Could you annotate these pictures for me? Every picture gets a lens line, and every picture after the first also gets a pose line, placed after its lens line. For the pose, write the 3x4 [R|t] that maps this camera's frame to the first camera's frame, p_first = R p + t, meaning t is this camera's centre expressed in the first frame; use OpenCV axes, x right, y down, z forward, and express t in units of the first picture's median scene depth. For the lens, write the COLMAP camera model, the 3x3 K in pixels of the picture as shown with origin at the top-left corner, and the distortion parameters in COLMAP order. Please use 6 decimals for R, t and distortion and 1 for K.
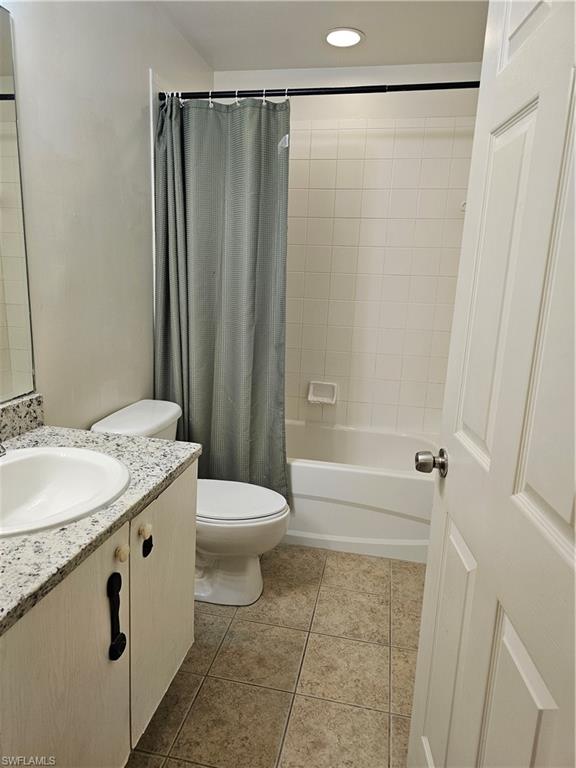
lens RADIAL K [[511.9, 0, 282.5], [0, 511.9, 387.8], [0, 0, 1]] dist [0.064588, -0.049426]
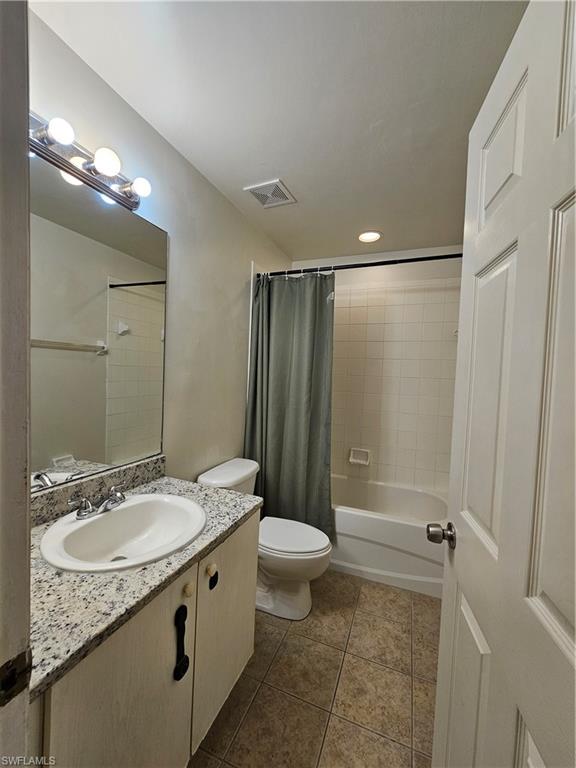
lens RADIAL K [[315.2, 0, 283.0], [0, 315.2, 386.5], [0, 0, 1]] dist [-0.002997, 0.001718]
pose [[0.984309, 0.006198, -0.176346, 0.037291], [-0.038220, 0.983146, -0.178780, -0.031561], [0.172266, 0.182715, 0.967956, 0.112503]]
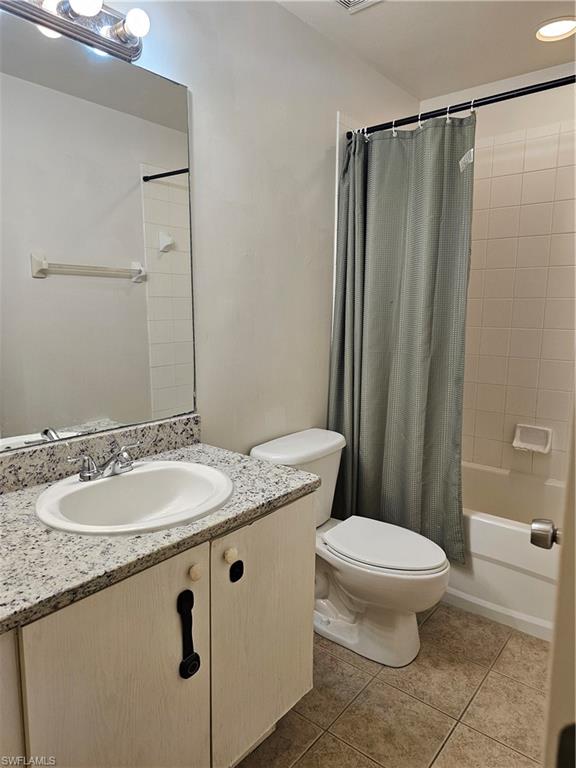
lens RADIAL K [[511.9, 0, 286.4], [0, 511.9, 388.2], [0, 0, 1]] dist [0.064588, -0.049426]
pose [[0.888650, 0.039964, -0.456842, 0.187403], [-0.071219, 0.996136, -0.051394, -0.000821], [0.453023, 0.078208, 0.888062, 0.093504]]
